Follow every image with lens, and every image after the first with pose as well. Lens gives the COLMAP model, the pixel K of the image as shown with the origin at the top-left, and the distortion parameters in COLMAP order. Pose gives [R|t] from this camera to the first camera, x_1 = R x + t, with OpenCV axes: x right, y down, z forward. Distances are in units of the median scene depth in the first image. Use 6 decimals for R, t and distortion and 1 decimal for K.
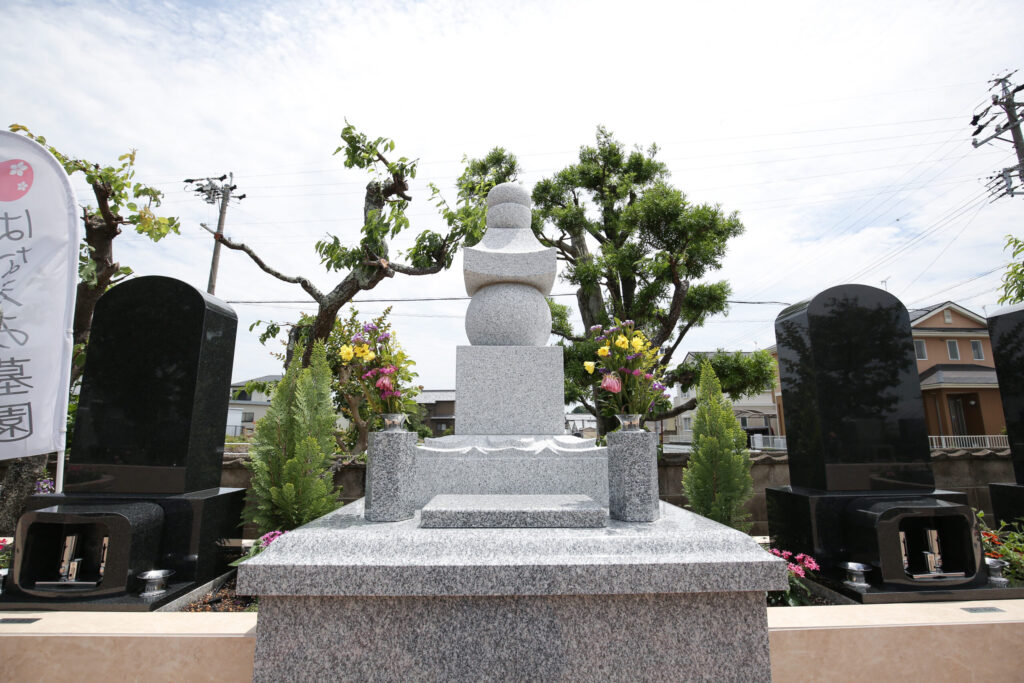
lens RADIAL K [[481.3, 0, 513.6], [0, 481.3, 344.3], [0, 0, 1]] dist [-0.044958, 0.011187]
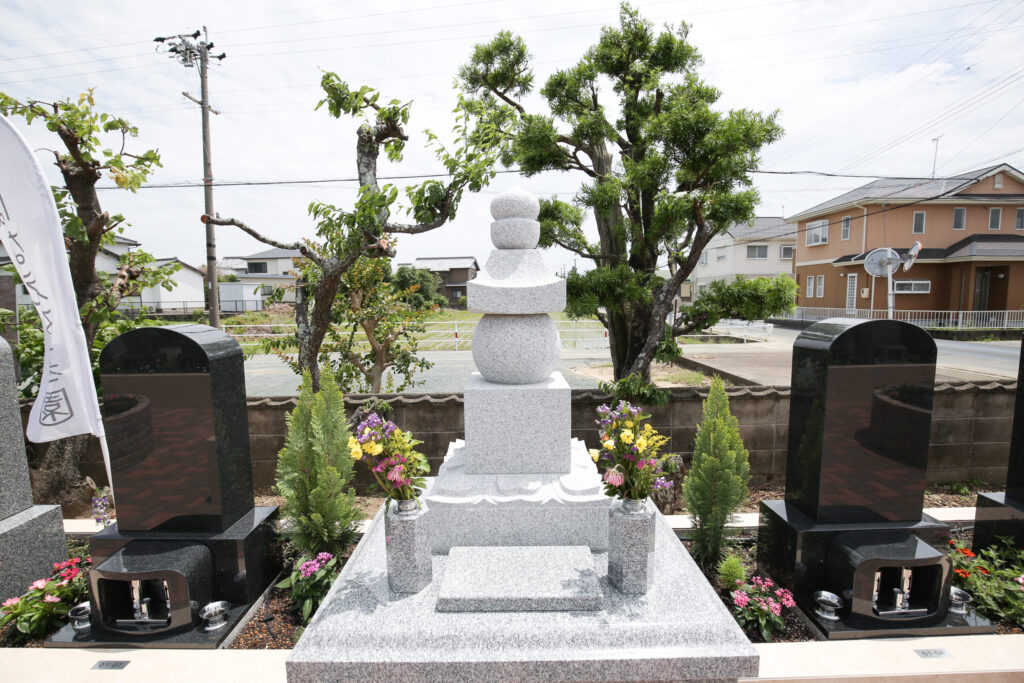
lens RADIAL K [[481.3, 0, 513.6], [0, 481.3, 344.3], [0, 0, 1]] dist [-0.044958, 0.011187]
pose [[0.999472, -0.007822, -0.031535, 0.008867], [0.016771, 0.955496, 0.294528, -0.196939], [0.027828, -0.294902, 0.955122, 0.041471]]
